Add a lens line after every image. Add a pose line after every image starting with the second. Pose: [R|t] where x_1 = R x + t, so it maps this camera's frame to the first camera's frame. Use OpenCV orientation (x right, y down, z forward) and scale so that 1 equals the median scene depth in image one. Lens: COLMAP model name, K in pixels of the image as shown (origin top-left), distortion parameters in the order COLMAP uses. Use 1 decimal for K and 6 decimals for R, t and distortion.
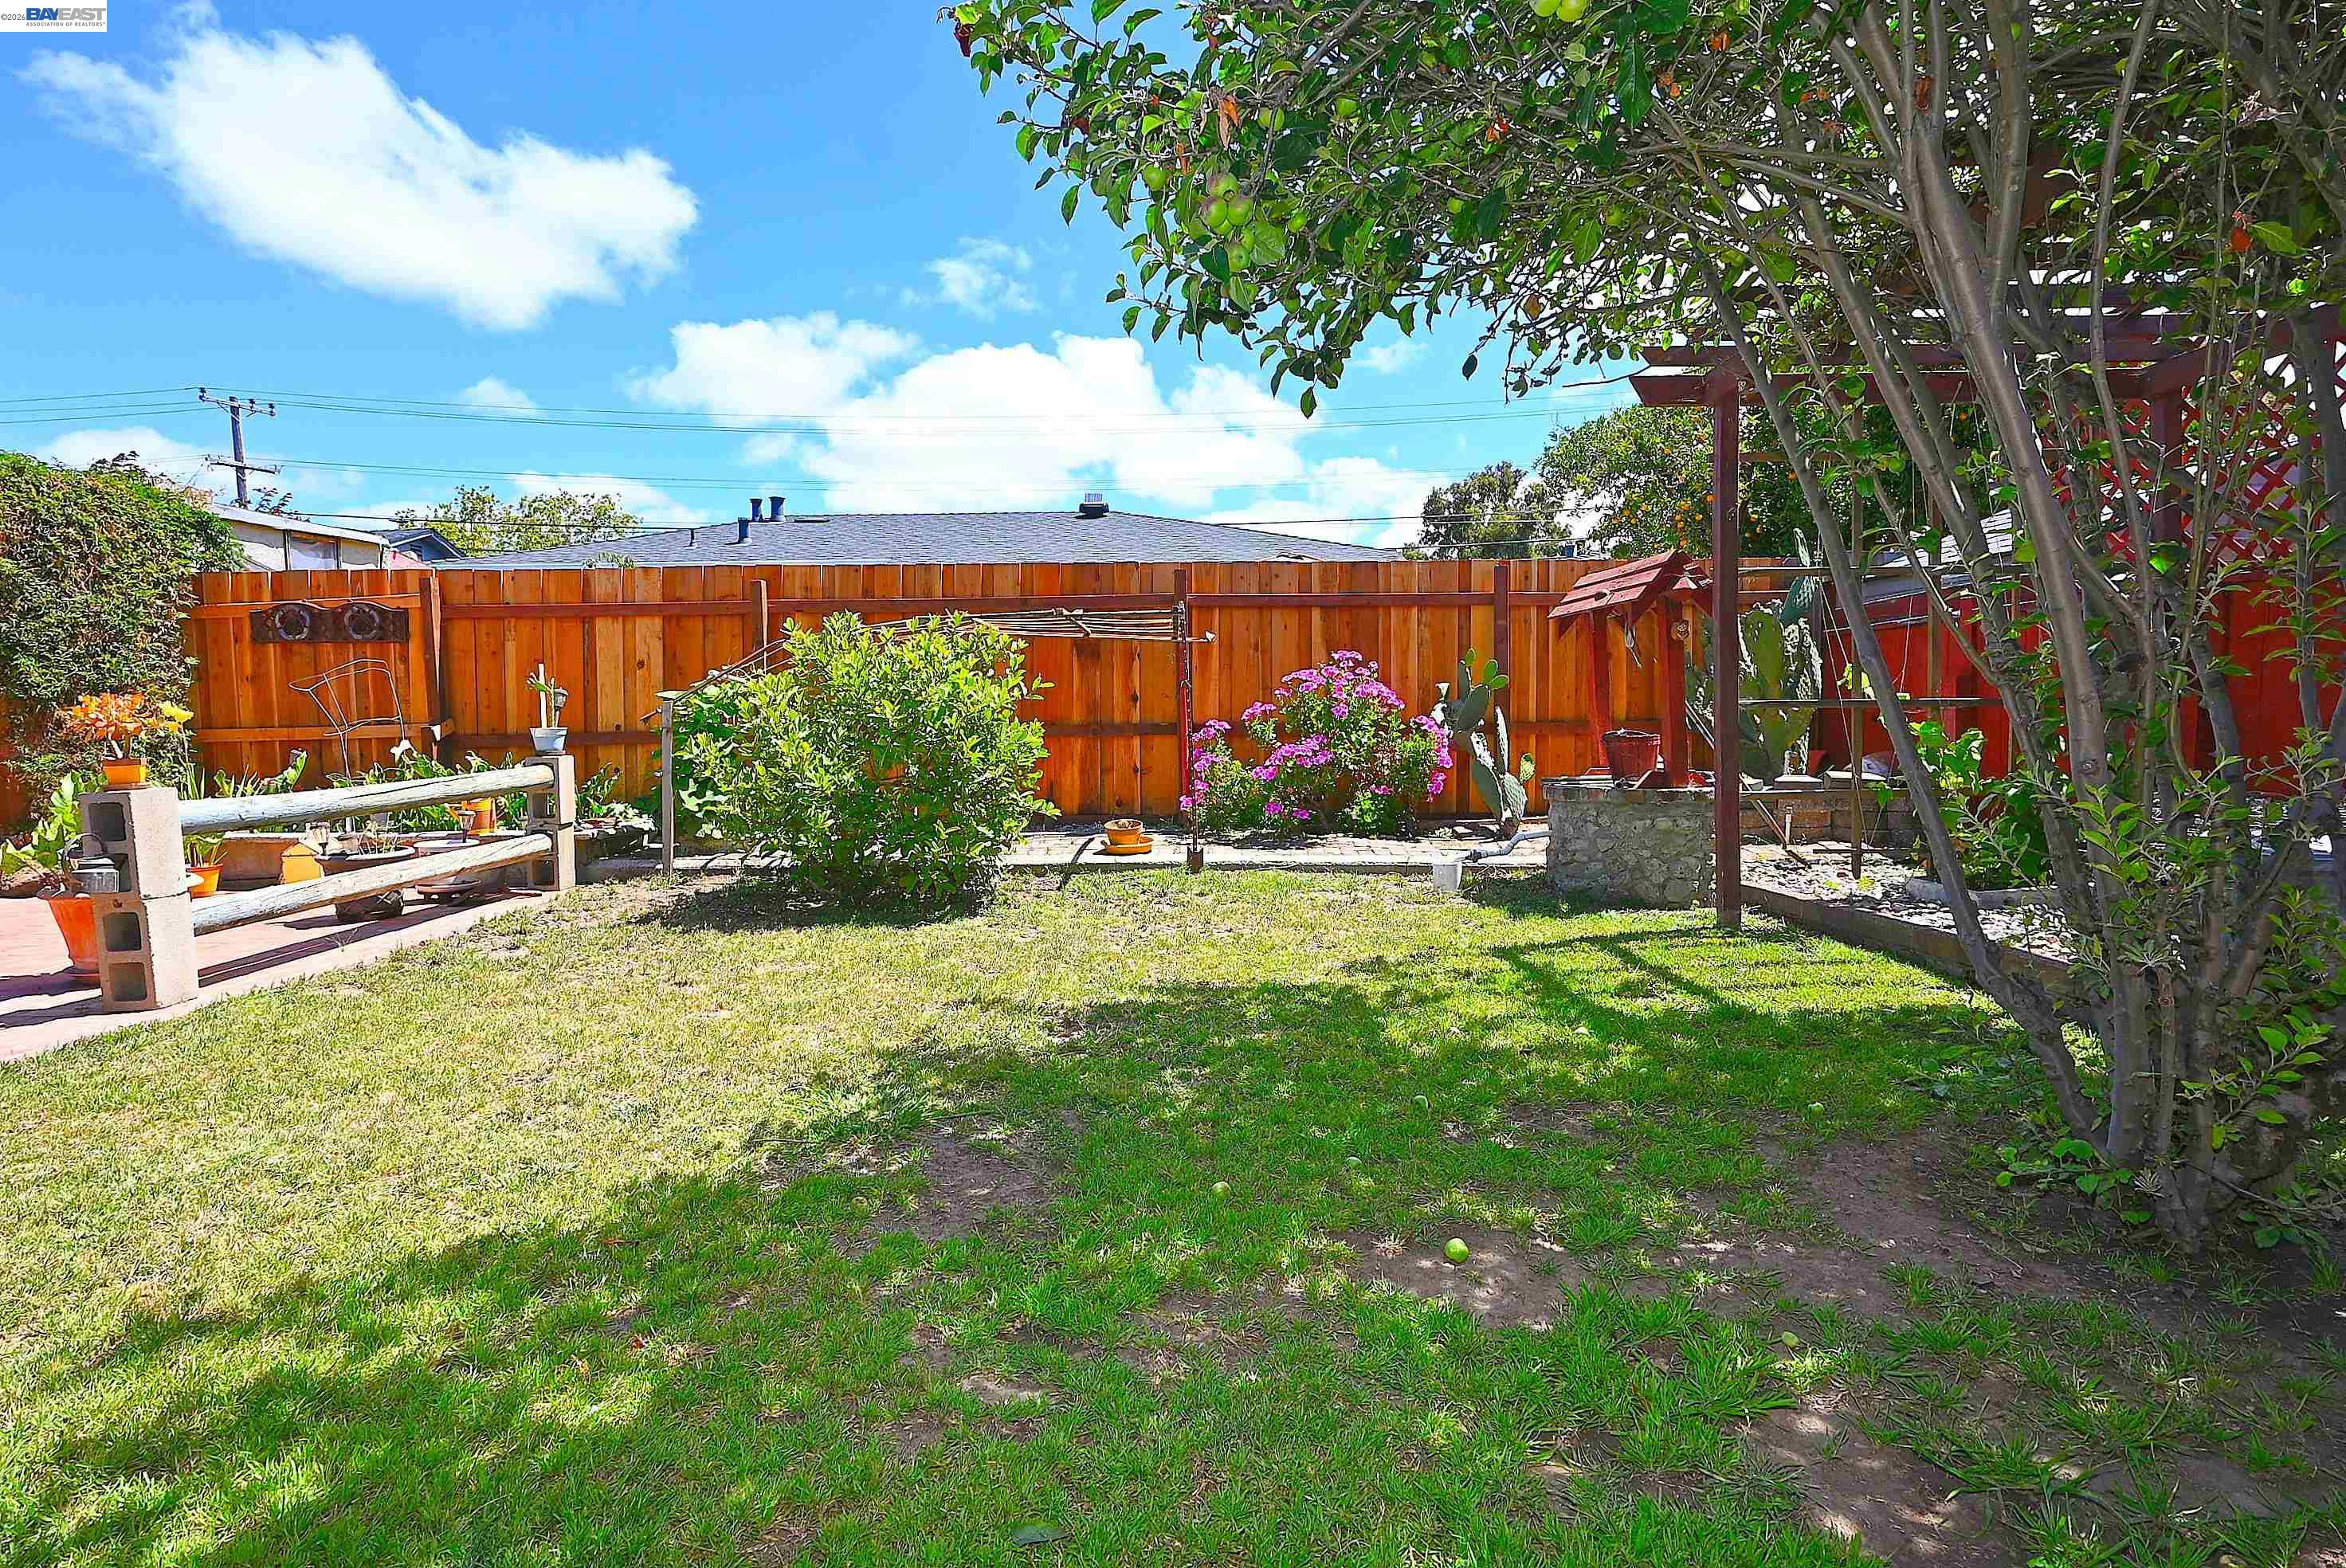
lens RADIAL K [[1194.4, 0, 1173.0], [0, 1194.4, 784.0], [0, 0, 1]] dist [-0.003716, 0.000086]
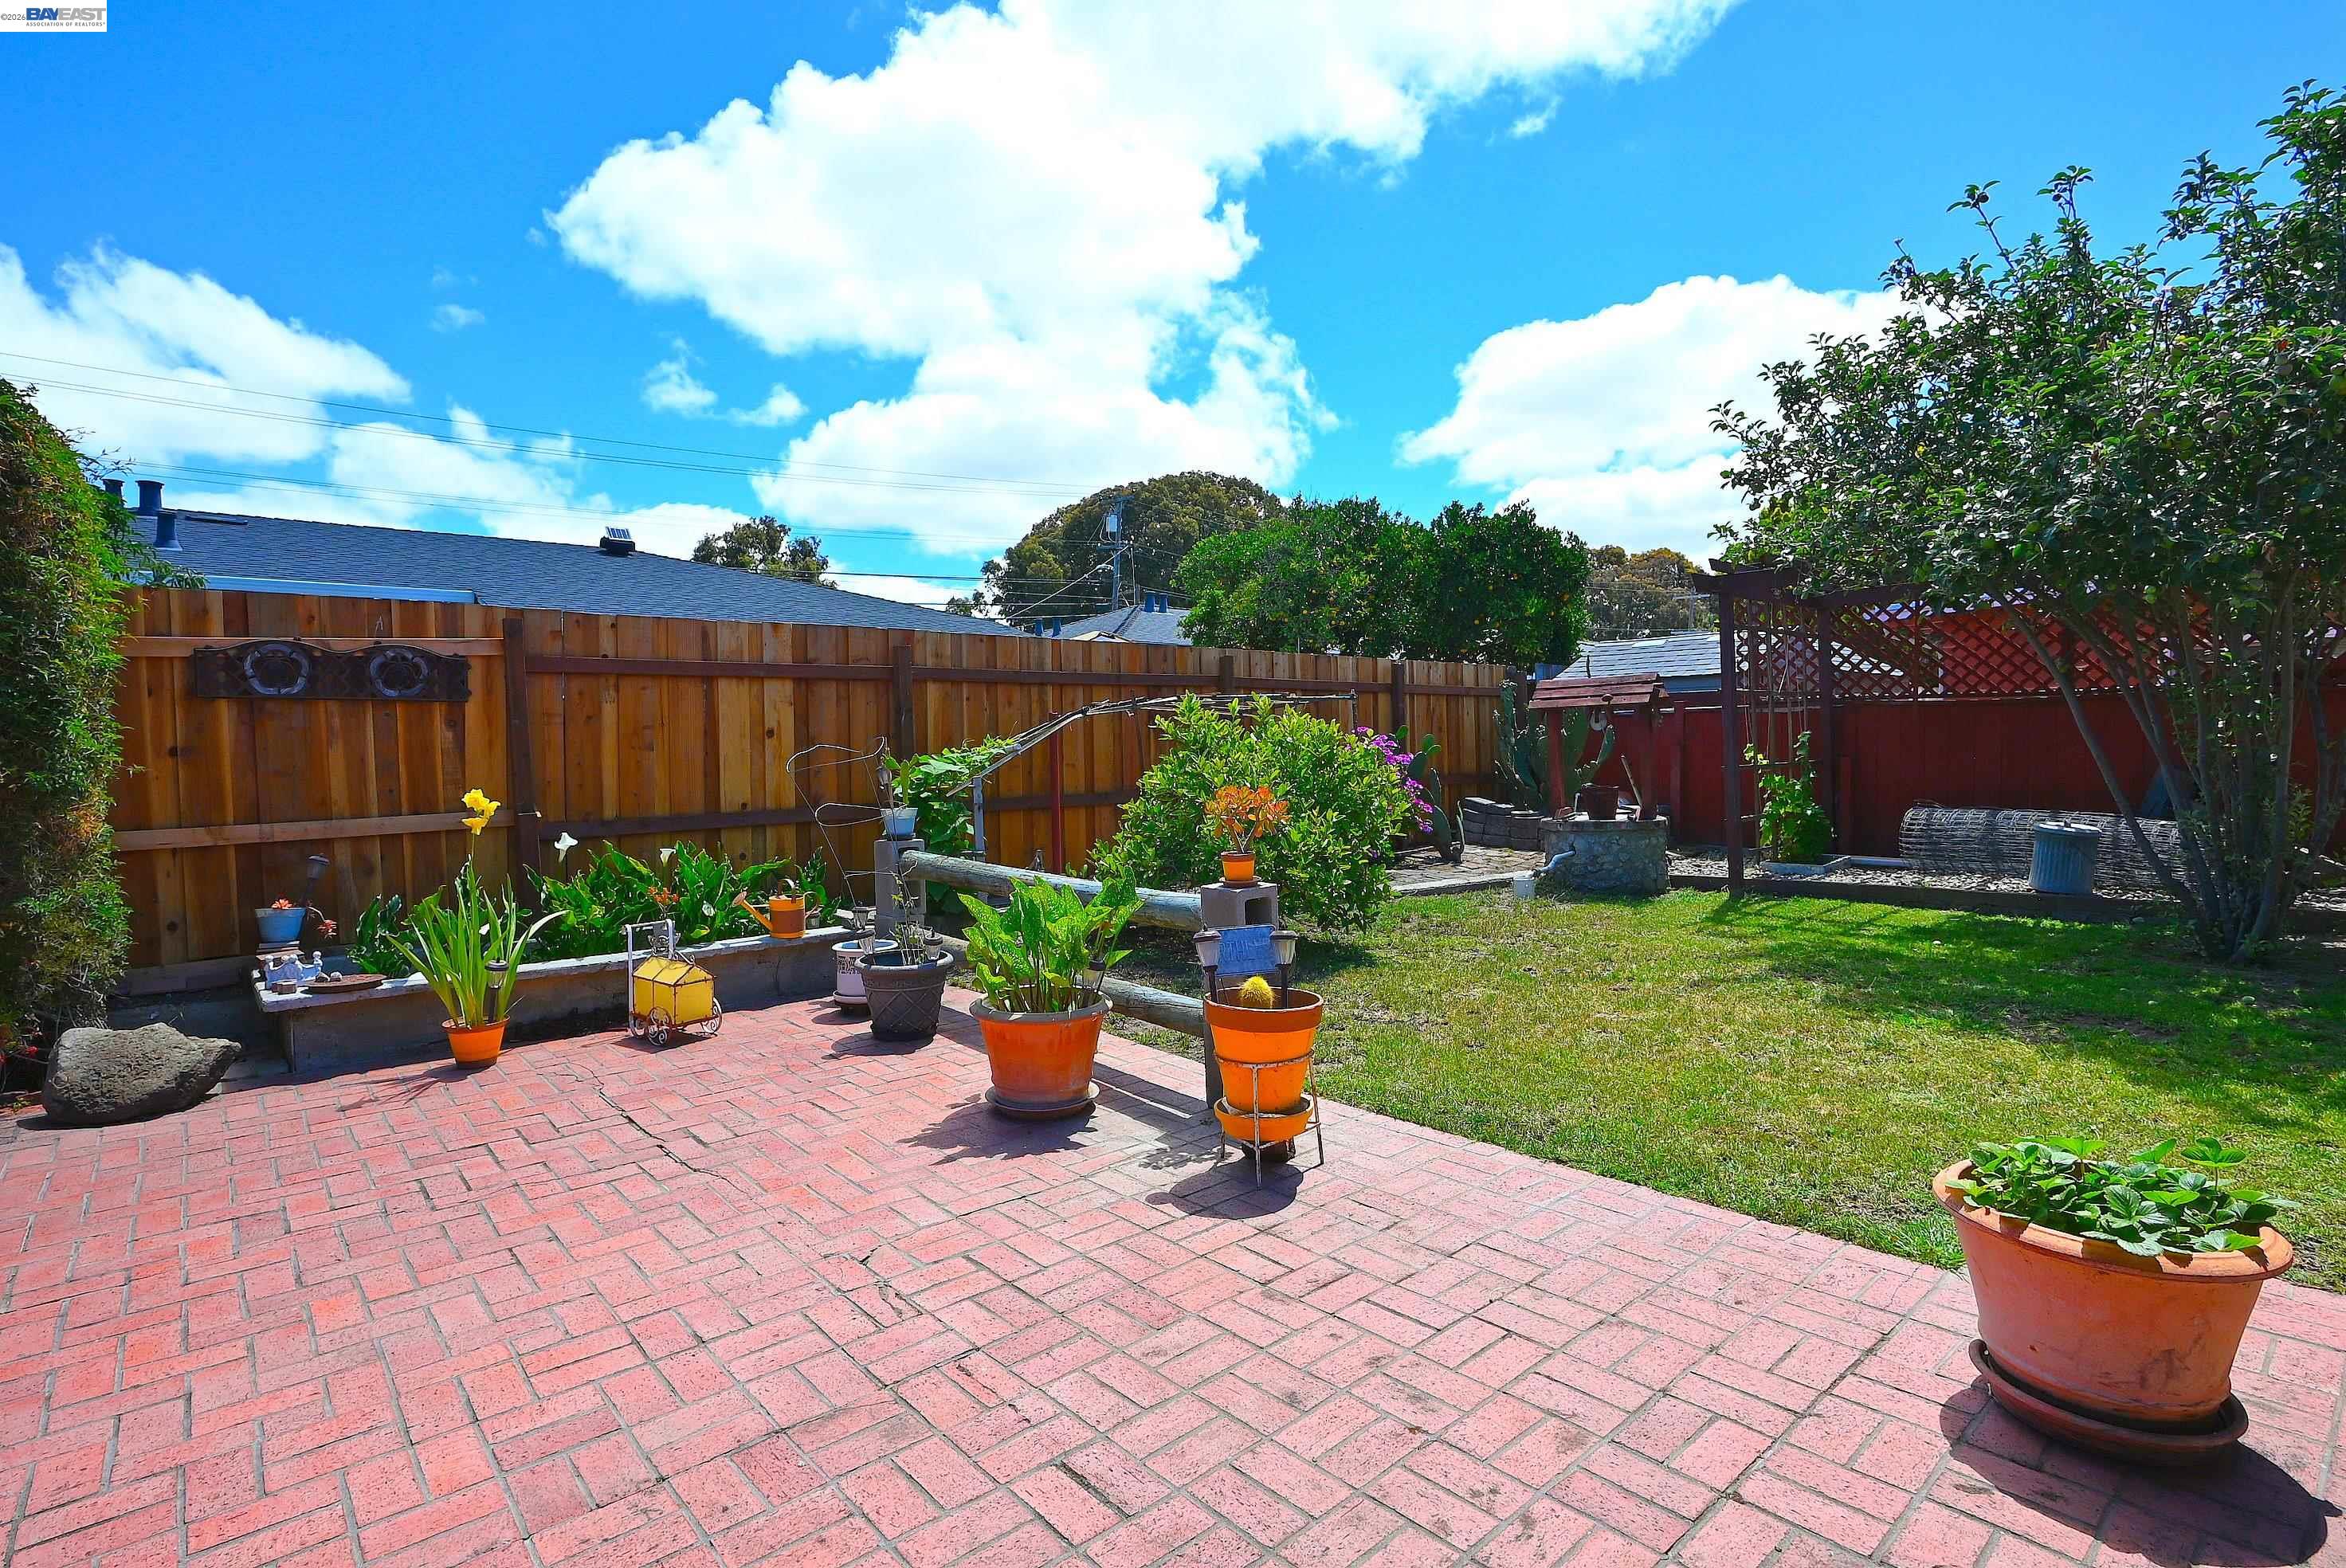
lens RADIAL K [[1162.7, 0, 1152.5], [0, 1162.7, 781.8], [0, 0, 1]] dist [-0.002626, 0.000106]
pose [[0.750225, -0.024595, 0.660725, -0.799554], [0.047449, 0.998734, -0.016699, -0.037482], [-0.659478, 0.043879, 0.750442, 0.180515]]
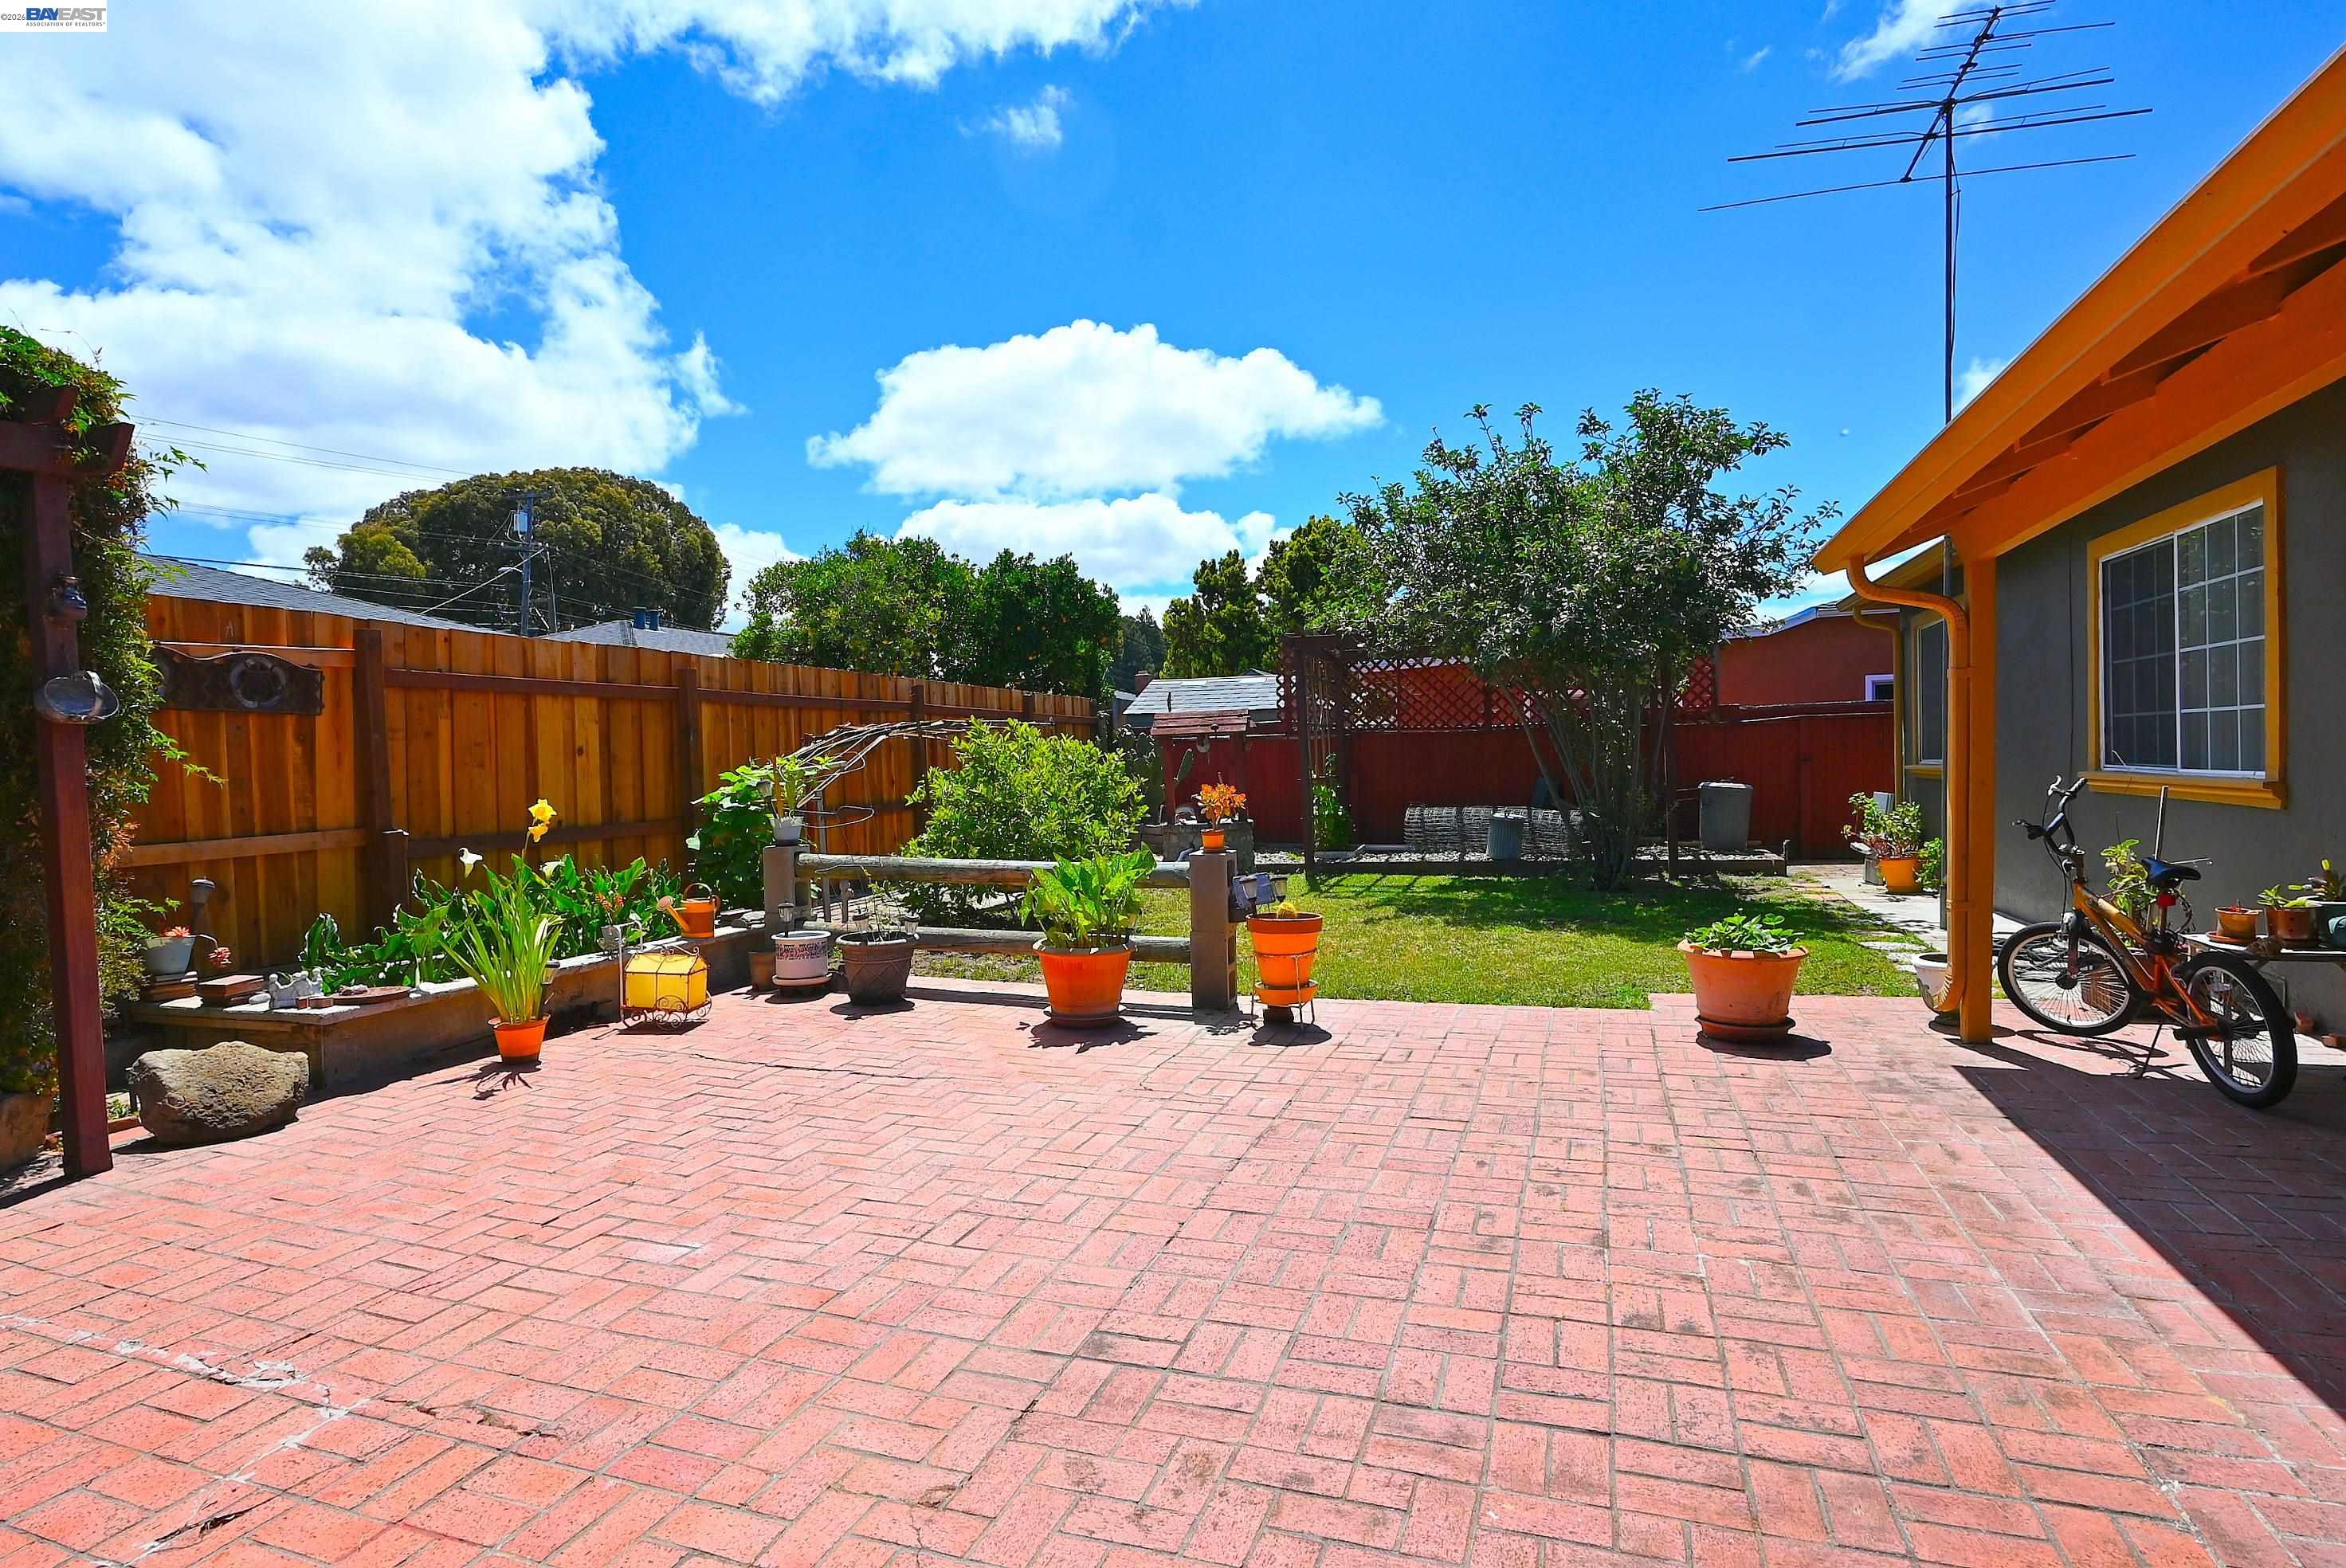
lens RADIAL K [[1194.4, 0, 1173.0], [0, 1194.4, 784.0], [0, 0, 1]] dist [-0.003716, 0.000086]
pose [[0.326592, -0.015187, 0.945044, -1.137050], [0.071029, 0.997438, -0.008517, -0.037356], [-0.942493, 0.069907, 0.326834, 0.302746]]
